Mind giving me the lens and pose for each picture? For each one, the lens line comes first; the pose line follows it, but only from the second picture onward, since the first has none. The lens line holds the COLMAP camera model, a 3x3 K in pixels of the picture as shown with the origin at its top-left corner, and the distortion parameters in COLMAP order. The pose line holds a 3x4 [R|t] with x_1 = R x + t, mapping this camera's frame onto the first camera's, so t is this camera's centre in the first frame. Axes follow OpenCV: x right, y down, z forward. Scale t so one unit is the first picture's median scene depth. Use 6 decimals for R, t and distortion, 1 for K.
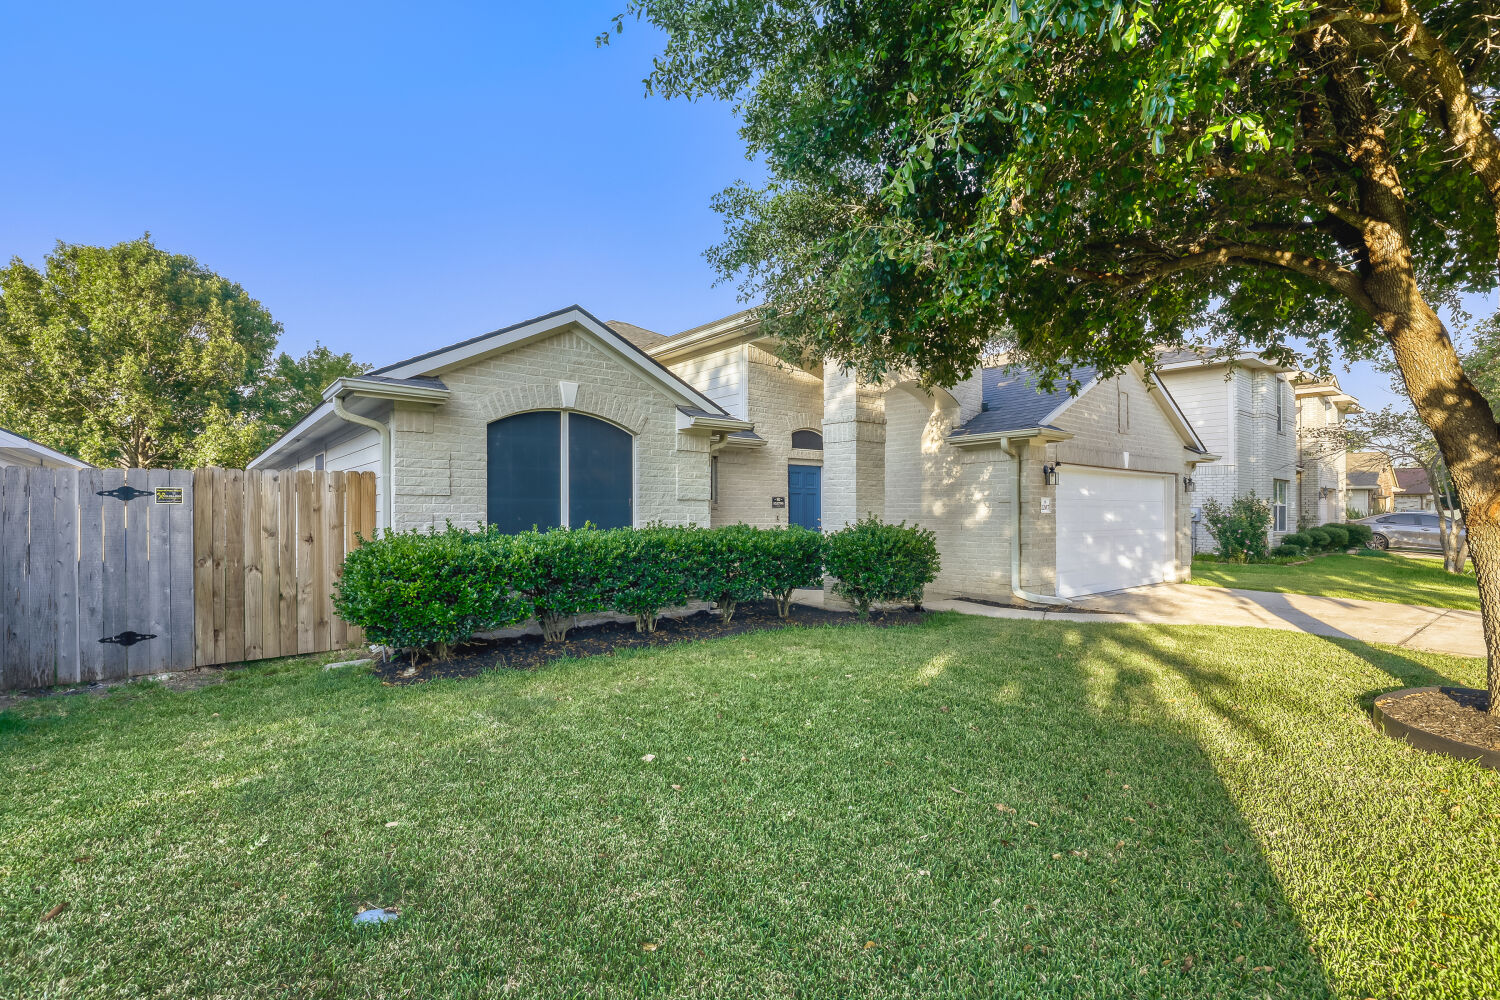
lens RADIAL K [[687.5, 0, 754.3], [0, 687.5, 506.2], [0, 0, 1]] dist [-0.033529, 0.006196]
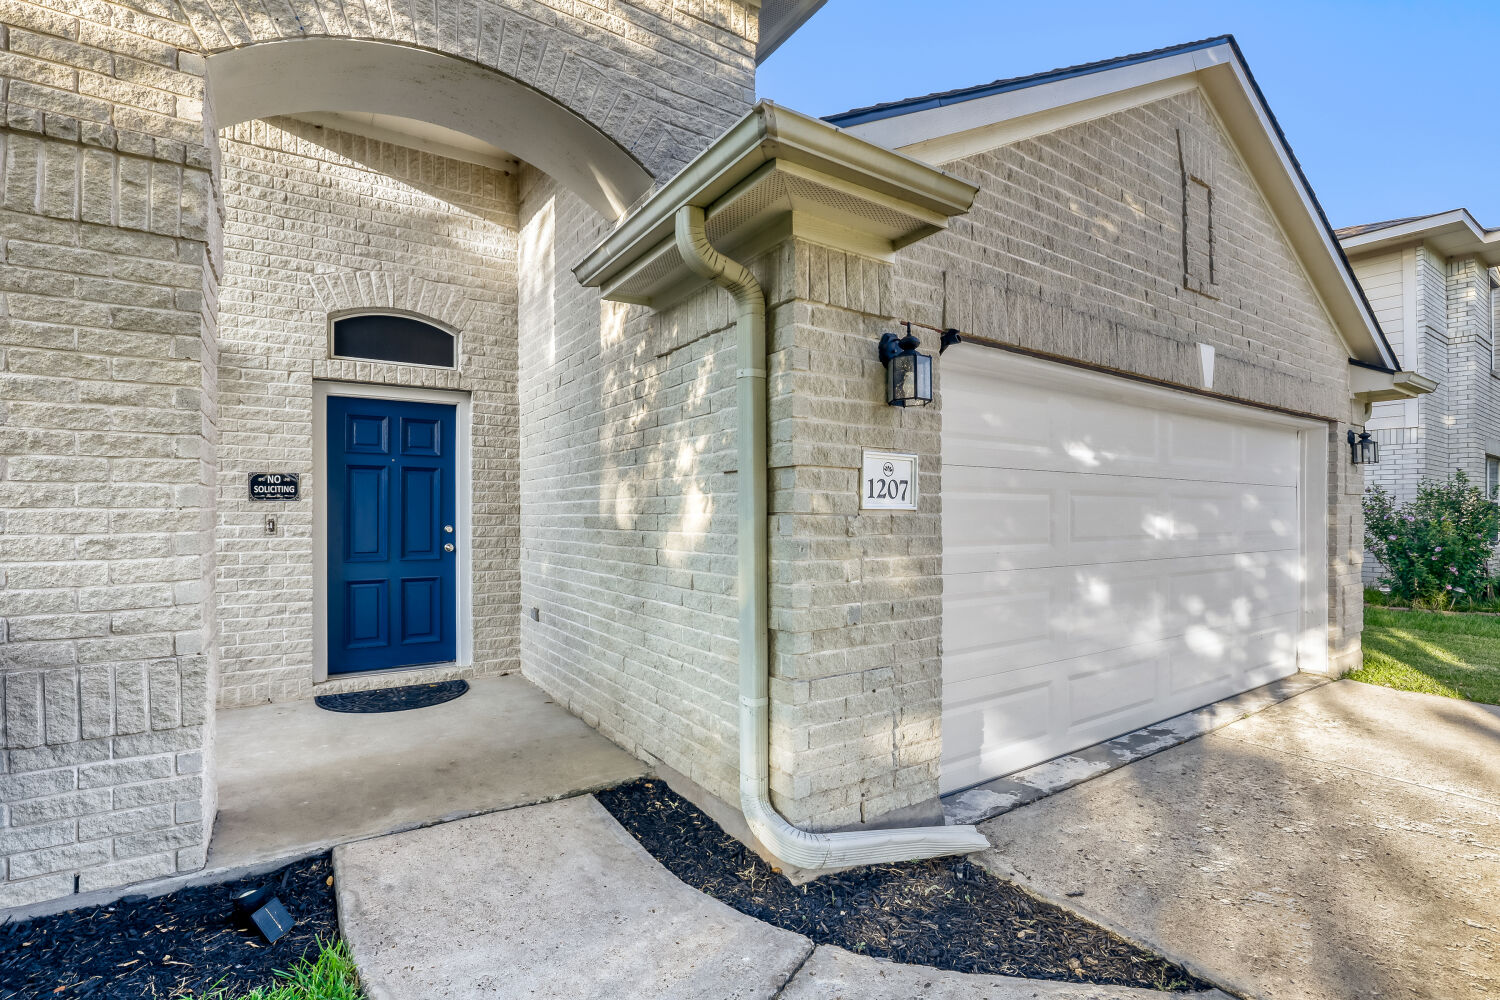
lens RADIAL K [[687.5, 0, 745.5], [0, 687.5, 507.2], [0, 0, 1]] dist [-0.033529, 0.006196]
pose [[0.995503, -0.002271, -0.094700, 0.332614], [0.001942, 0.999992, -0.003559, 0.007561], [0.094707, 0.003359, 0.995500, 0.612569]]
